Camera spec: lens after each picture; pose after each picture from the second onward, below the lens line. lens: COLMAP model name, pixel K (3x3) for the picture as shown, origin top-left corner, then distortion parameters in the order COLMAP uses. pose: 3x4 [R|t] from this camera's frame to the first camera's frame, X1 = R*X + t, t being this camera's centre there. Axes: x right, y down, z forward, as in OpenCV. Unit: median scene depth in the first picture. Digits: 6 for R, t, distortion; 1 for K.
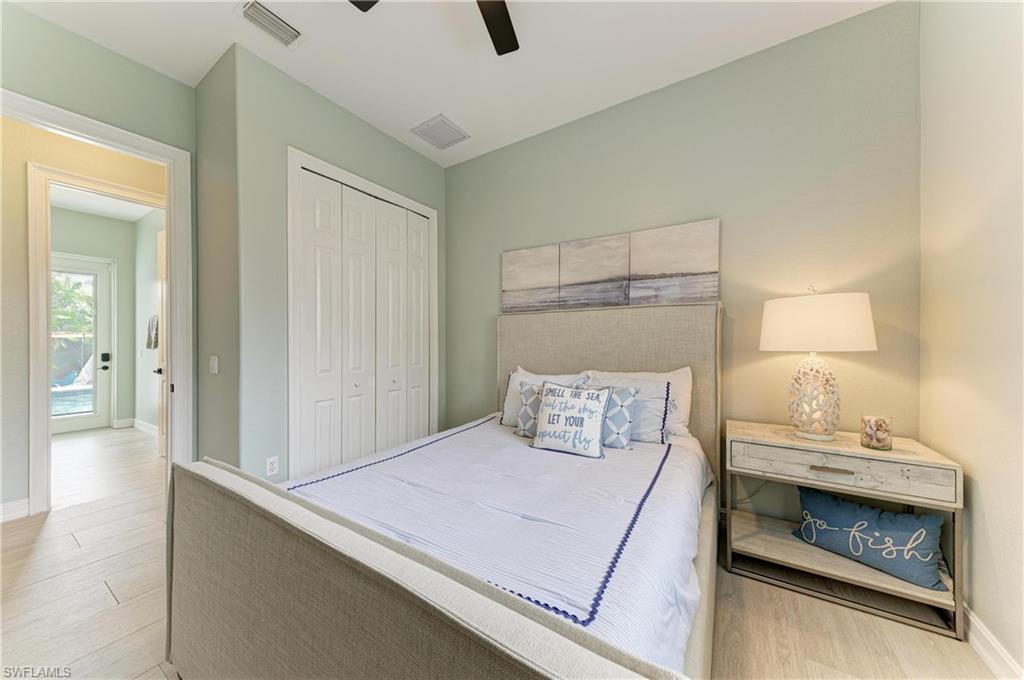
lens RADIAL K [[346.8, 0, 509.5], [0, 346.8, 340.8], [0, 0, 1]] dist [0.006569, -0.001223]
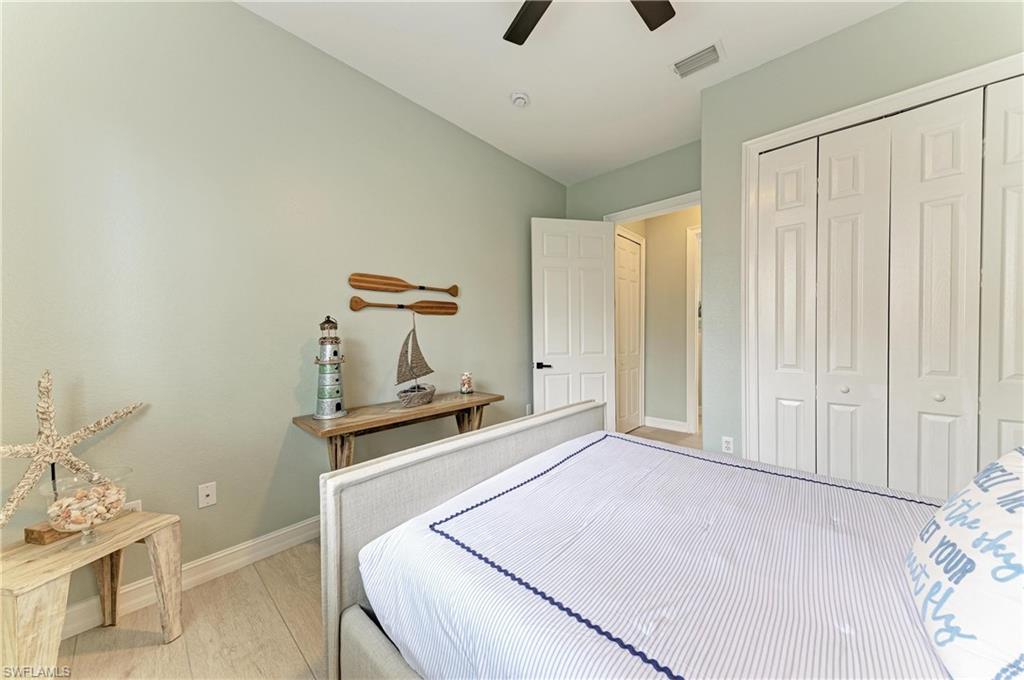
lens RADIAL K [[346.8, 0, 511.1], [0, 346.8, 333.9], [0, 0, 1]] dist [0.006569, -0.001223]
pose [[-0.169857, 0.009301, -0.985425, 0.577002], [0.004575, 0.999952, 0.008650, -0.005893], [0.985458, -0.003039, -0.169891, 0.570124]]
